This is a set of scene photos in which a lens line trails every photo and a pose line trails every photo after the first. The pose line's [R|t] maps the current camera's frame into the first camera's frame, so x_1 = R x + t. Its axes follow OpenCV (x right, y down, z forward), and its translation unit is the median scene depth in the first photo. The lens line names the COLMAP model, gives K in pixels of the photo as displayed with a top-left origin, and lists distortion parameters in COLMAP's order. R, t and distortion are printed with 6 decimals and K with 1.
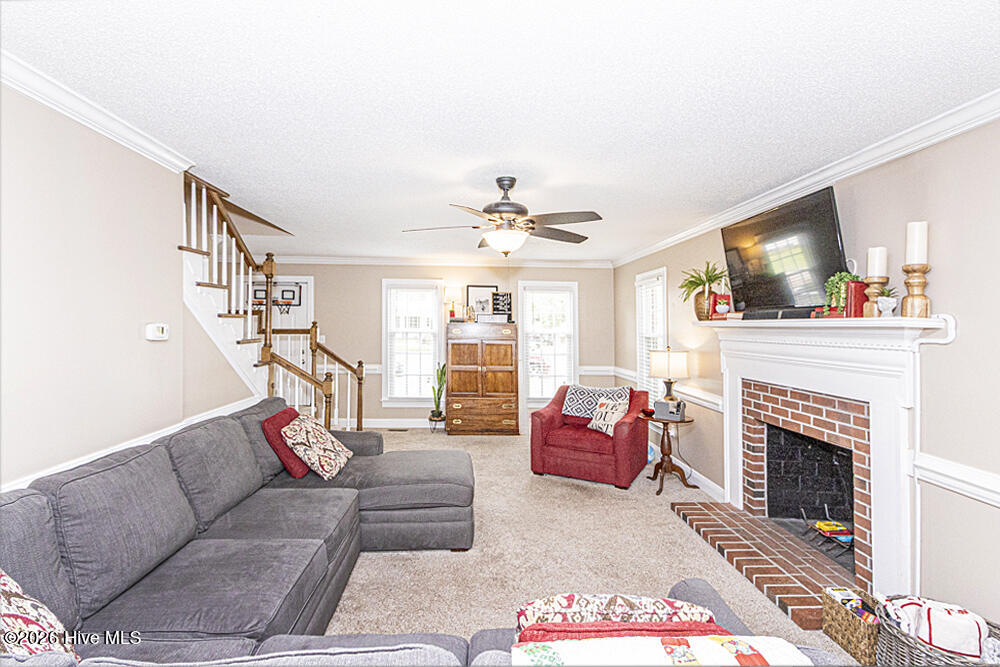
lens RADIAL K [[477.2, 0, 487.5], [0, 477.2, 309.2], [0, 0, 1]] dist [0.004353, 0.000249]
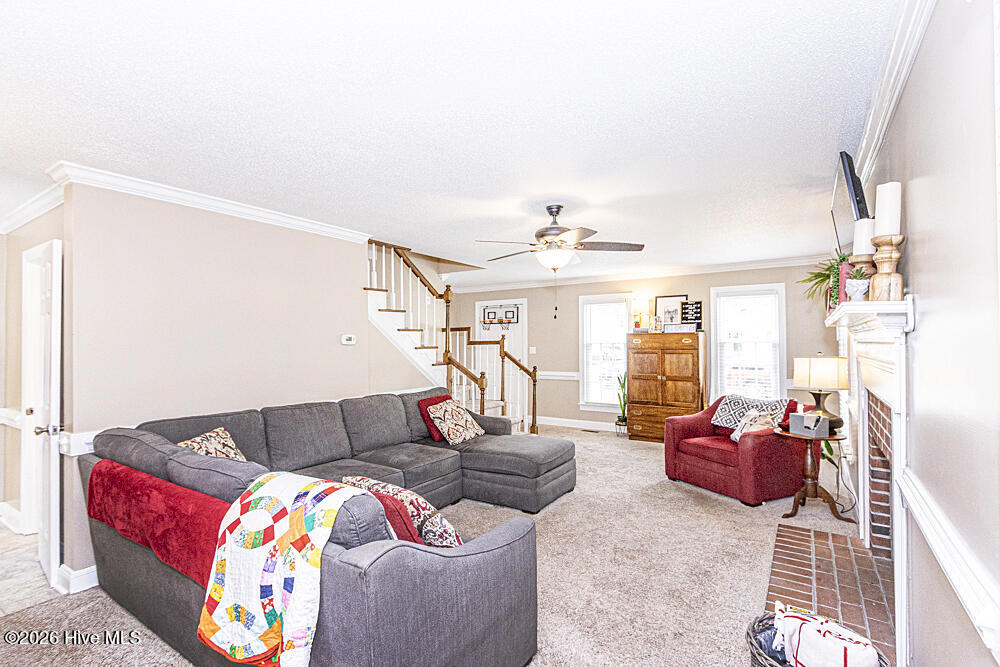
lens RADIAL K [[470.4, 0, 493.2], [0, 470.4, 332.3], [0, 0, 1]] dist [0.003198, 0.000427]
pose [[0.802911, -0.028884, -0.595399, 0.506102], [0.034972, 0.999387, -0.001322, 0.029129], [0.595072, -0.019761, 0.803429, -0.023729]]
